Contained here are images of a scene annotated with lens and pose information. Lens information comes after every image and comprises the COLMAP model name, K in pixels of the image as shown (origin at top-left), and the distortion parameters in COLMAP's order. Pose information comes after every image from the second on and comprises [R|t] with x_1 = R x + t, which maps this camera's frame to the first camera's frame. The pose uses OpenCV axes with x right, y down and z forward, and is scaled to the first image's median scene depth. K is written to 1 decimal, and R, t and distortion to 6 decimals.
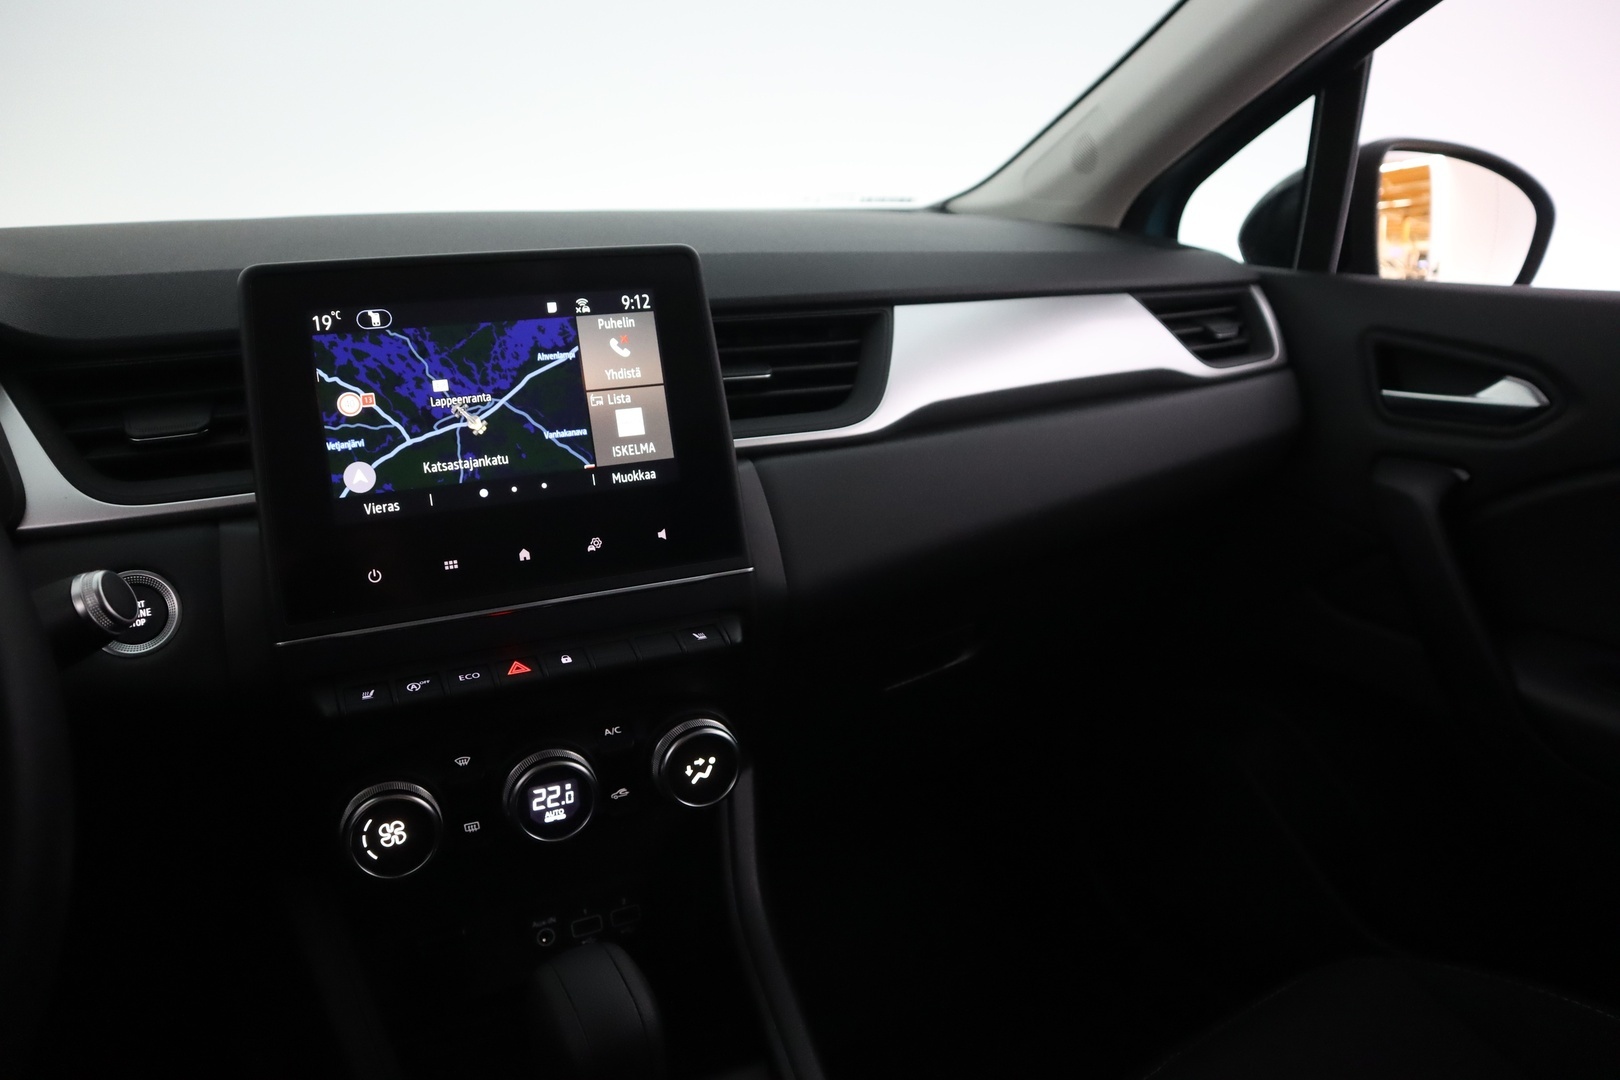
lens RADIAL K [[1130.8, 0, 810.0], [0, 1130.8, 540.0], [0, 0, 1]] dist [-0.075912, 0.001583]
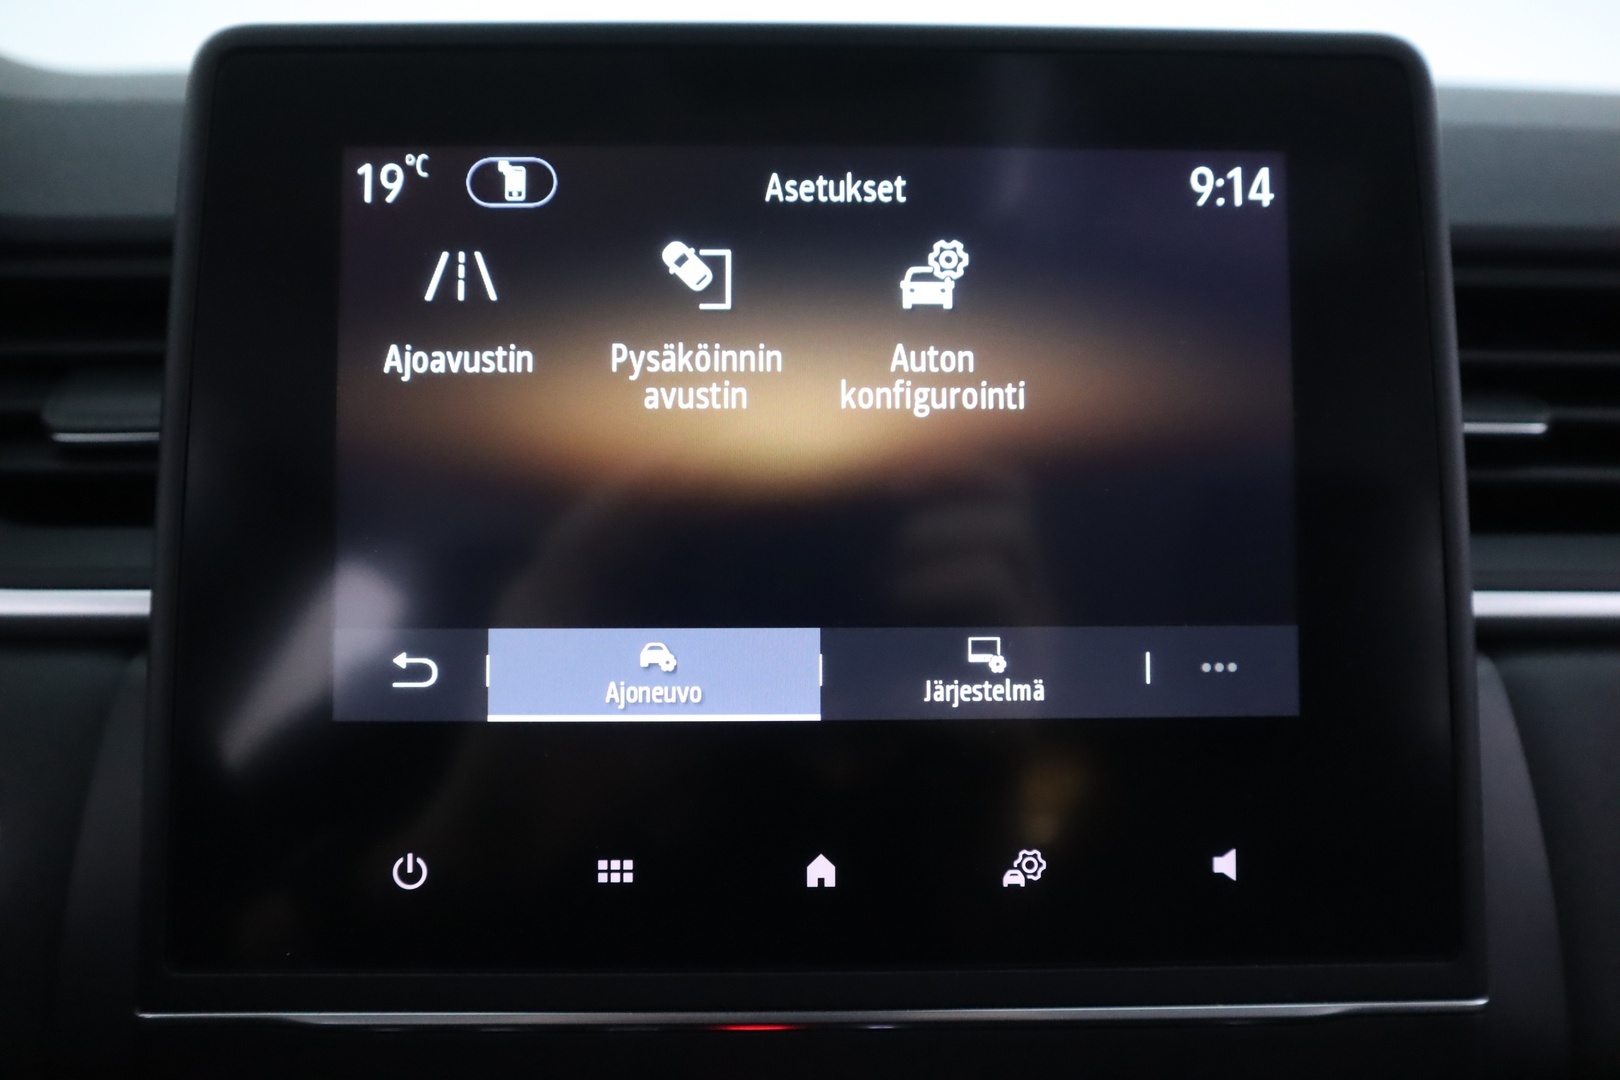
lens RADIAL K [[2046.9, 0, 810.0], [0, 2046.9, 540.0], [0, 0, 1]] dist [-0.110756, 0.048351]
pose [[0.922052, 0.110466, -0.370968, -0.035737], [-0.138217, 0.989190, -0.048983, -0.064949], [0.361546, 0.096439, 0.927353, 0.447951]]
